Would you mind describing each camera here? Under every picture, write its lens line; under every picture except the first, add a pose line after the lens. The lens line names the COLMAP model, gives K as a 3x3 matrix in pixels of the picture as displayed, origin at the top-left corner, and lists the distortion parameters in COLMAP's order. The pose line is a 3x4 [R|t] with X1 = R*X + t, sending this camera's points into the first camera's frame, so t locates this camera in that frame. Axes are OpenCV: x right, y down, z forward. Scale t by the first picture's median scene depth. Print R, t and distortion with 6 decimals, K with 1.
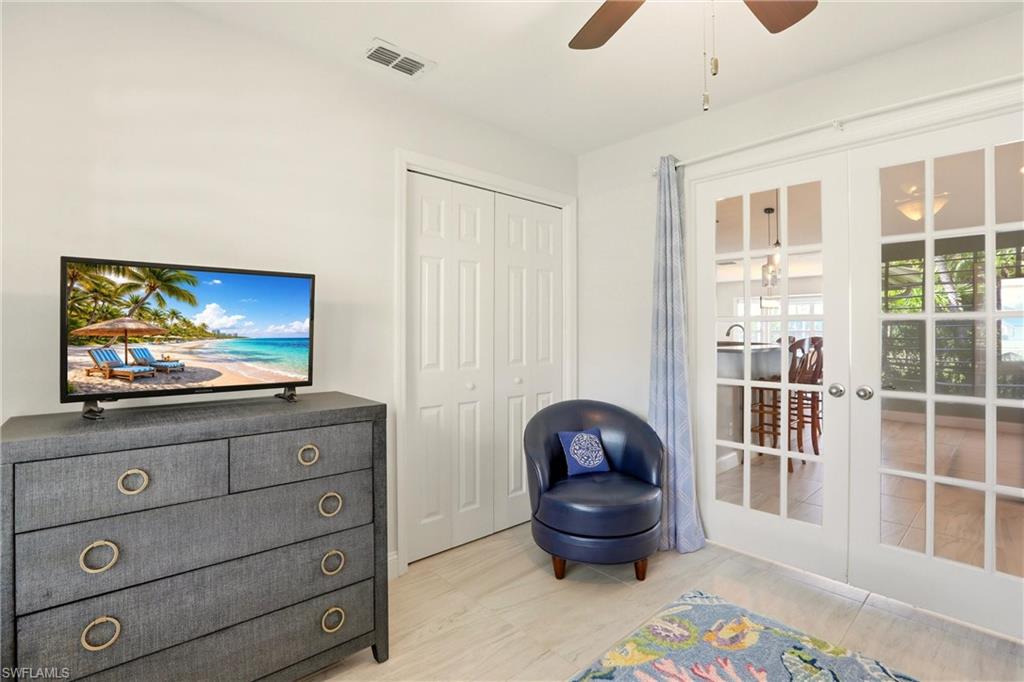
lens RADIAL K [[489.5, 0, 511.2], [0, 489.5, 335.0], [0, 0, 1]] dist [-0.037685, 0.000302]
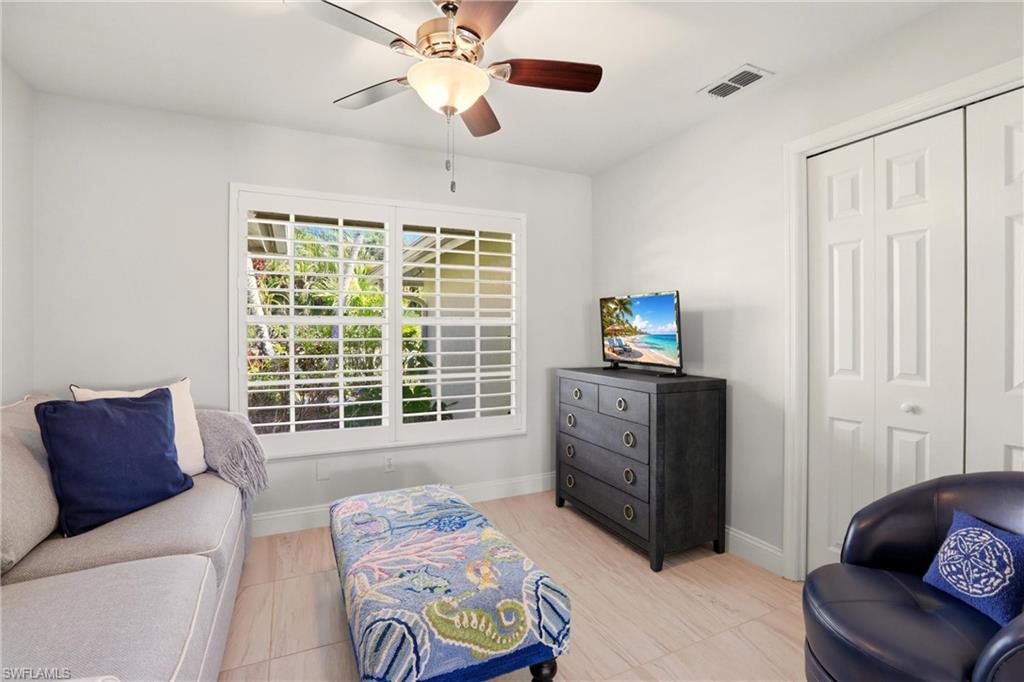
lens RADIAL K [[489.5, 0, 511.0], [0, 489.5, 337.1], [0, 0, 1]] dist [-0.037685, 0.000302]
pose [[-0.306987, 0.017176, -0.951559, 1.328988], [-0.000823, 0.999832, 0.018313, -0.016862], [0.951713, 0.006405, -0.306921, 1.176463]]
